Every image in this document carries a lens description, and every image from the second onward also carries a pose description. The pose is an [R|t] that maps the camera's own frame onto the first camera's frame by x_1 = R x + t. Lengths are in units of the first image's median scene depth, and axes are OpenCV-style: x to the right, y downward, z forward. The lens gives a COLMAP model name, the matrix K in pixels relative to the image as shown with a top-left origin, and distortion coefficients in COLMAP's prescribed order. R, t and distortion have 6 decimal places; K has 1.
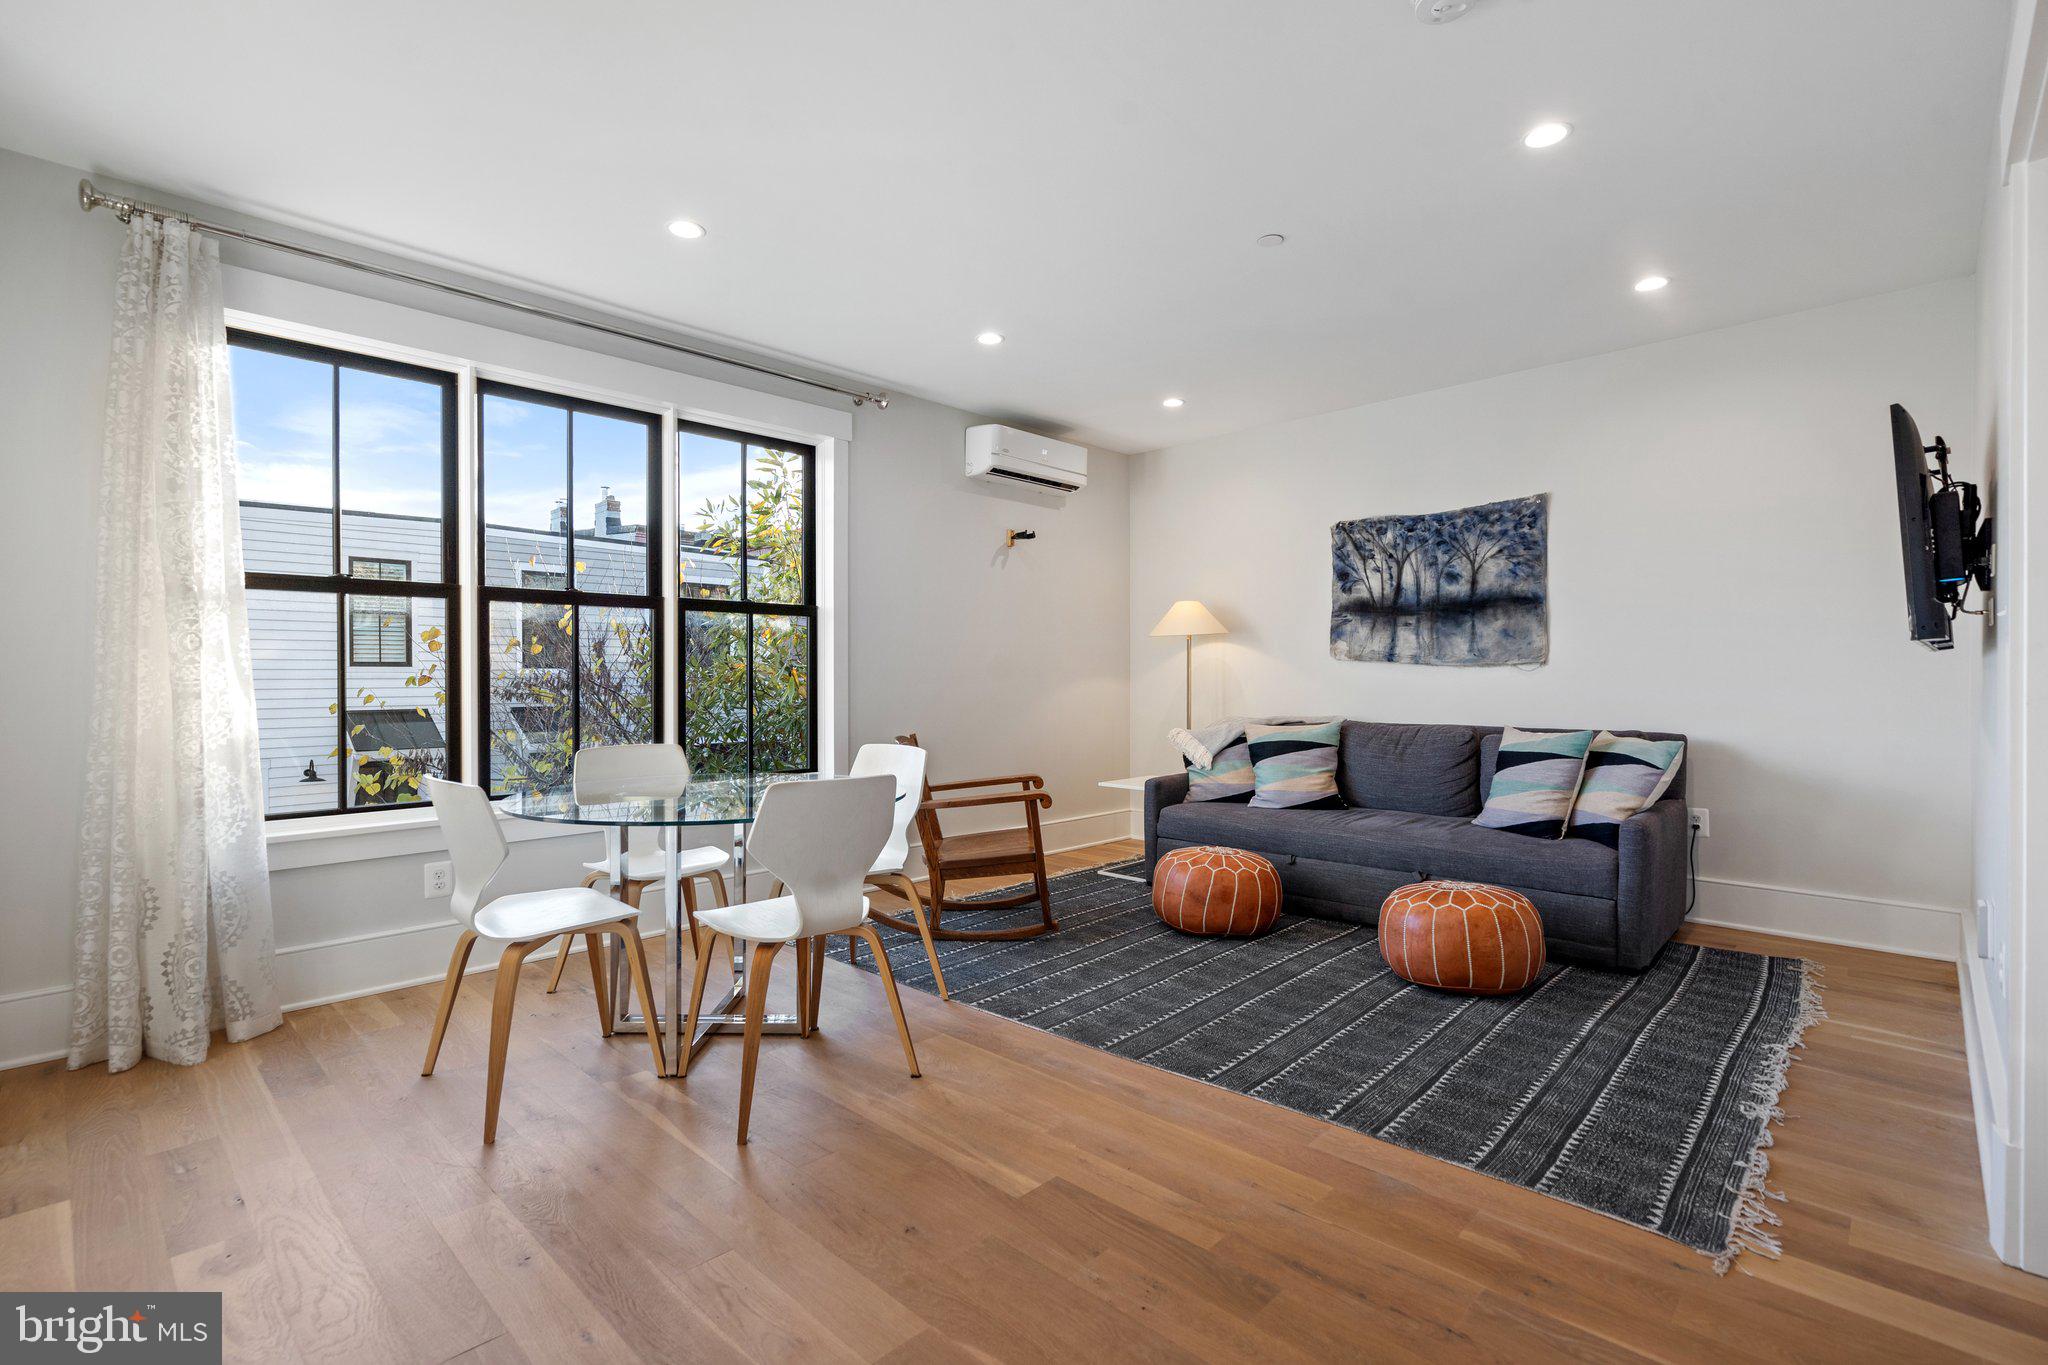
lens RADIAL K [[935.0, 0, 1007.5], [0, 935.0, 679.7], [0, 0, 1]] dist [-0.001220, 0.000459]
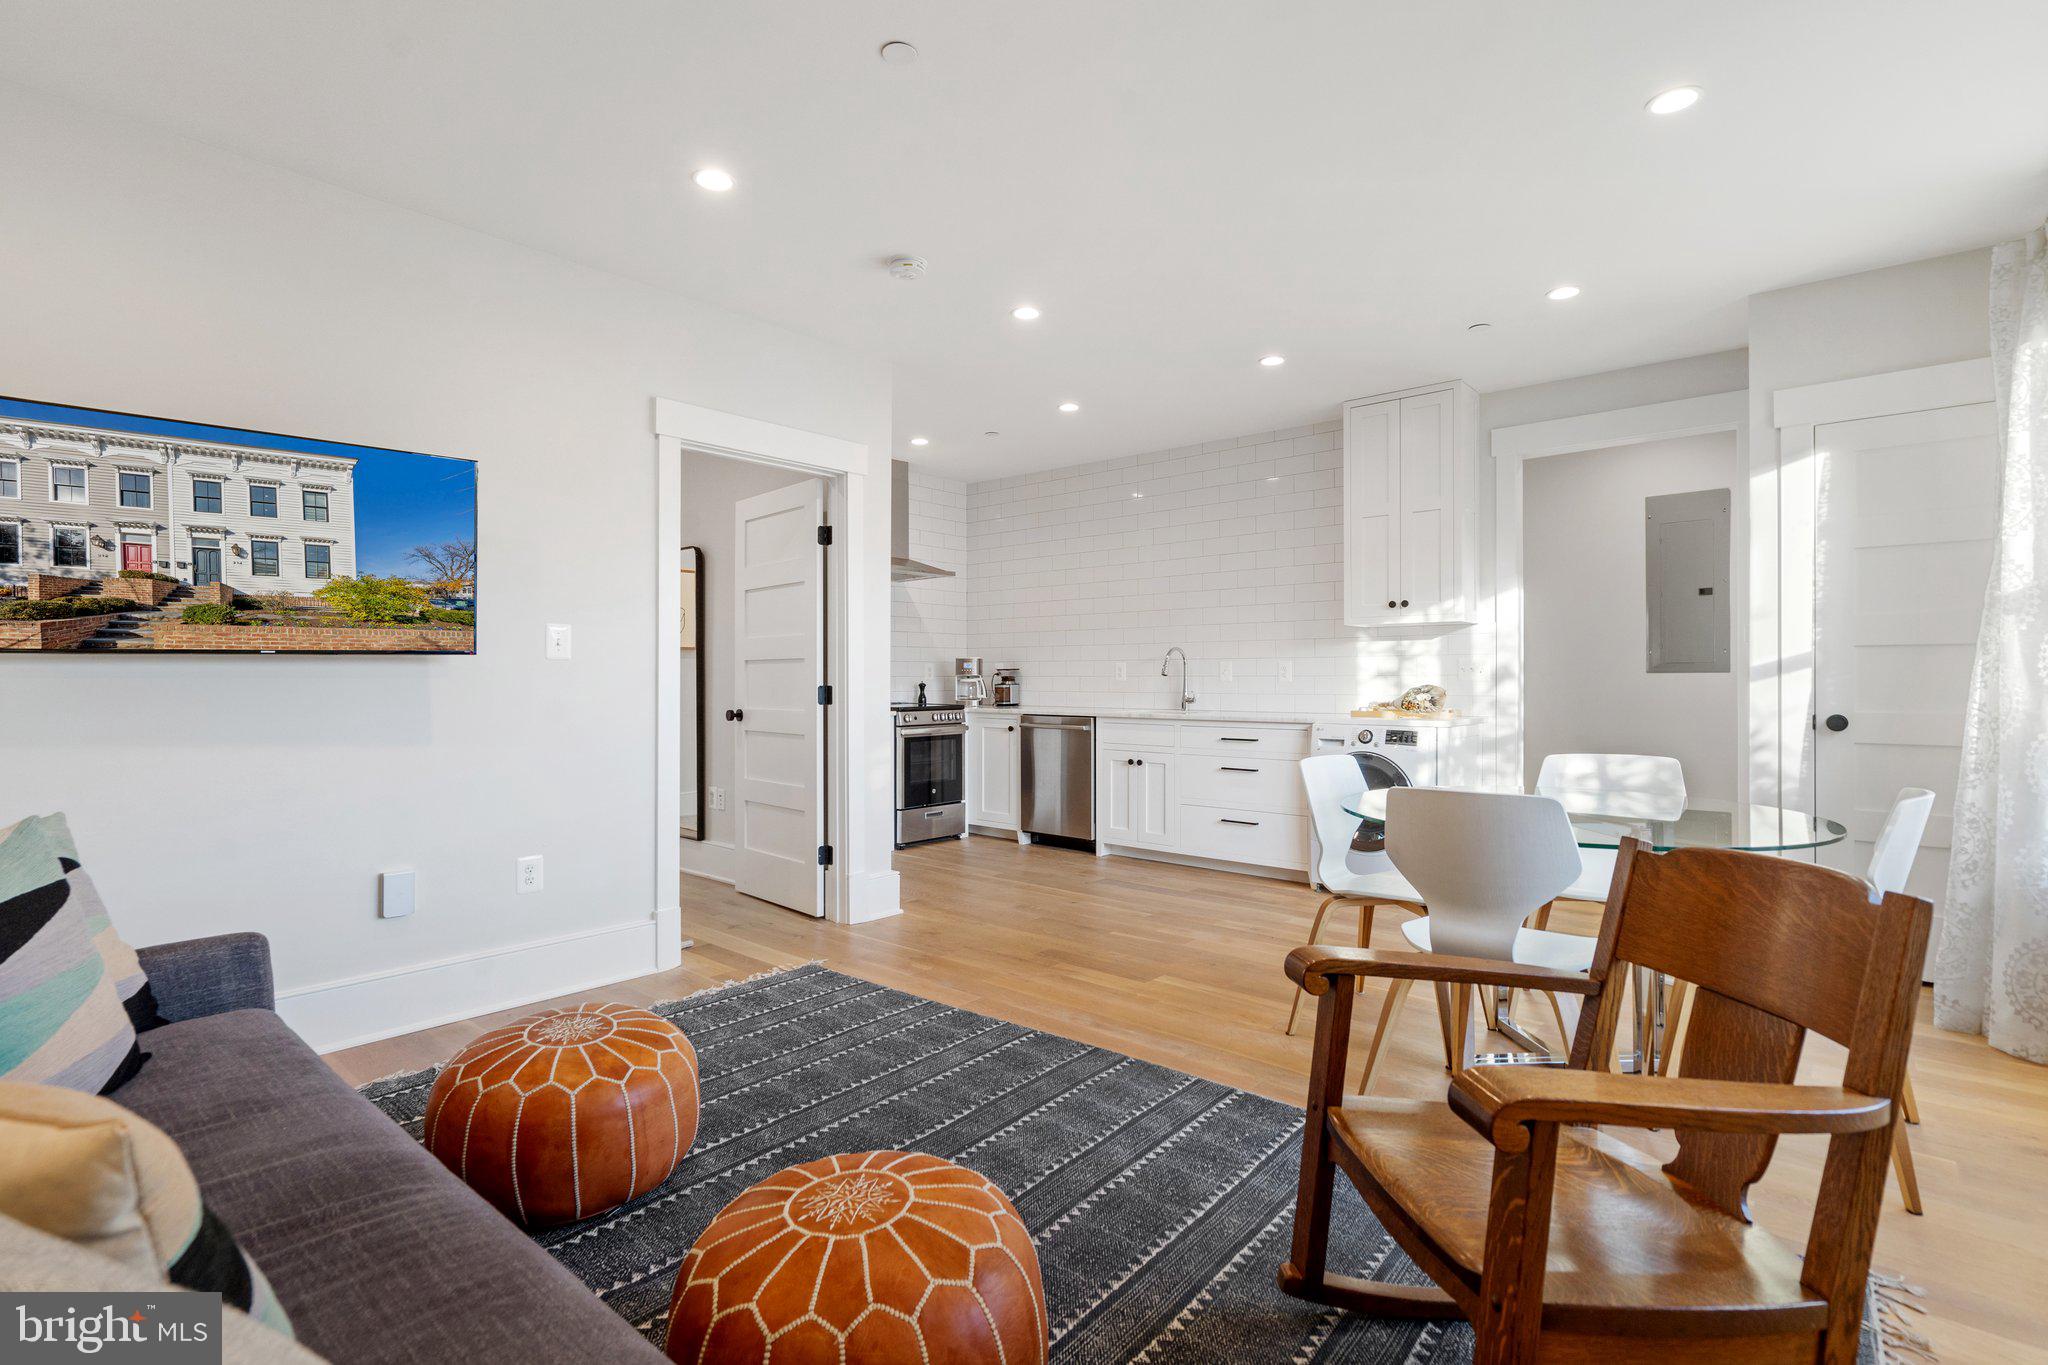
lens RADIAL K [[969.0, 0, 1034.8], [0, 969.0, 678.3], [0, 0, 1]] dist [-0.003503, -0.000256]
pose [[-0.997414, 0.003823, -0.071765, 0.259221], [0.003556, 0.999986, 0.003848, -0.010110], [0.071778, 0.003583, -0.997414, 1.901101]]
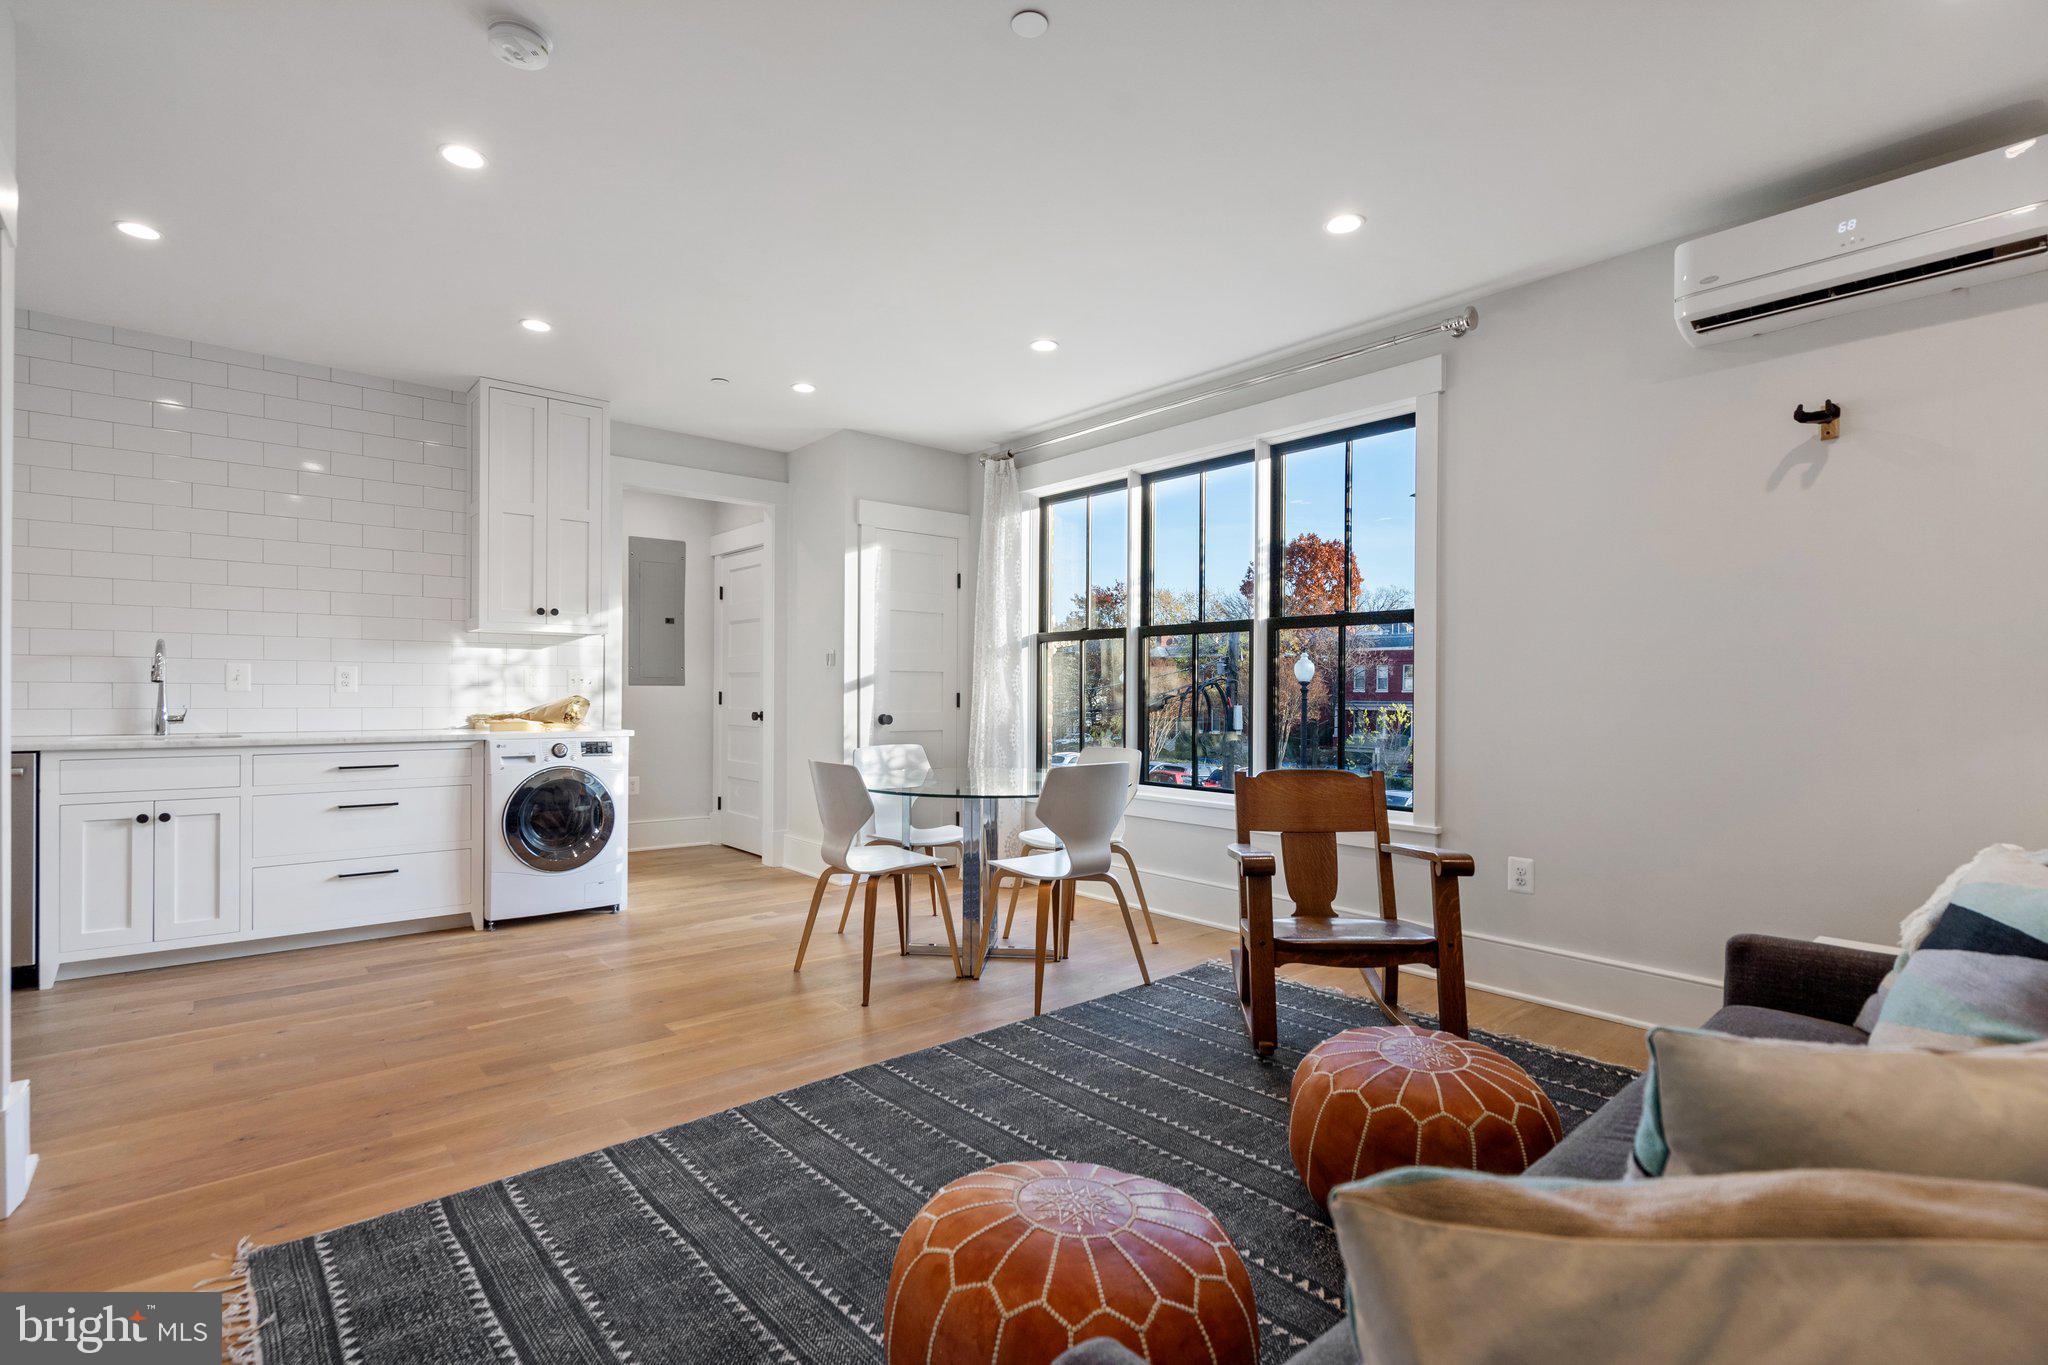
lens RADIAL K [[950.6, 0, 1012.8], [0, 950.6, 693.9], [0, 0, 1]] dist [-0.001445, -0.000049]
pose [[-0.087666, 0.004916, -0.996138, 1.042984], [-0.009414, 0.999939, 0.005763, -0.009408], [0.996105, 0.009882, -0.087615, 1.161591]]
